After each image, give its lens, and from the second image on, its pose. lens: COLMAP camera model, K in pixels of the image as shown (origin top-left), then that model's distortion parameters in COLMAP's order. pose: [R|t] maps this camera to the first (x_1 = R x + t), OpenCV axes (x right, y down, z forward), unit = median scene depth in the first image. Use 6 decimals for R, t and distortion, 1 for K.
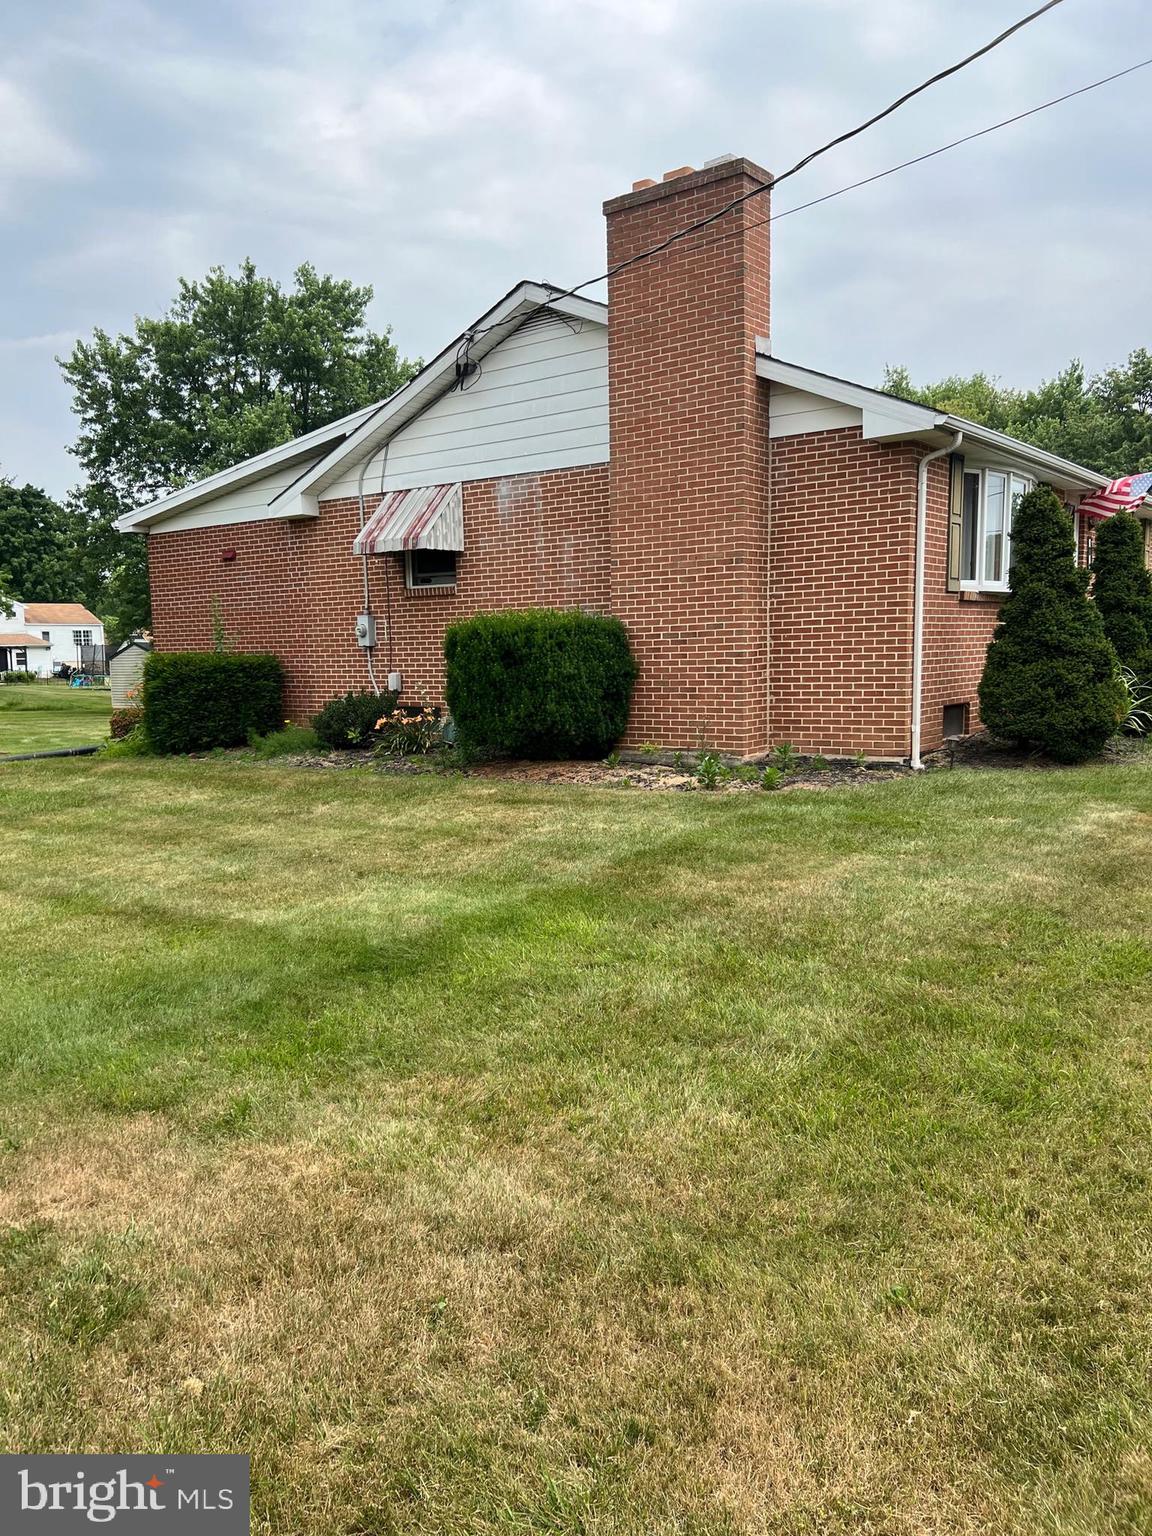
lens RADIAL K [[1161.9, 0, 574.2], [0, 1161.9, 797.2], [0, 0, 1]] dist [0.079343, -0.139693]
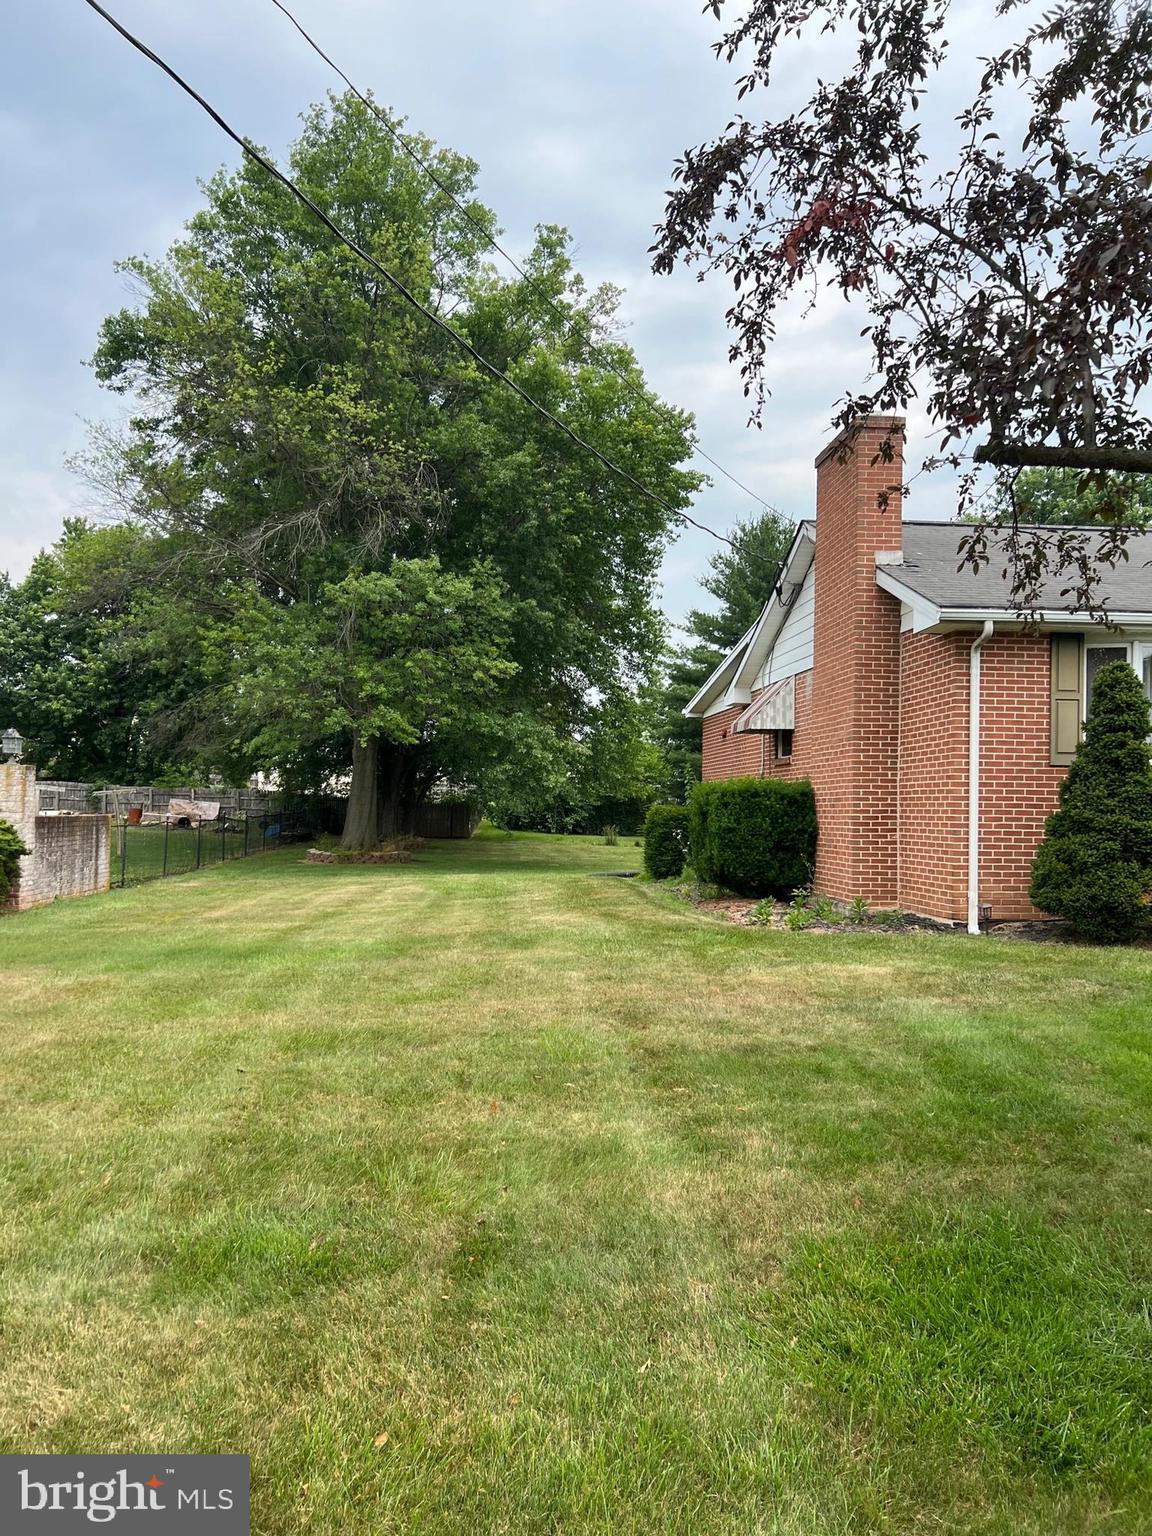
lens RADIAL K [[1161.9, 0, 574.2], [0, 1161.9, 797.2], [0, 0, 1]] dist [0.079343, -0.139693]
pose [[0.657523, 0.024264, -0.753044, 0.675341], [-0.123298, 0.989472, -0.075776, -0.017082], [0.743277, 0.142673, 0.653593, 0.029872]]
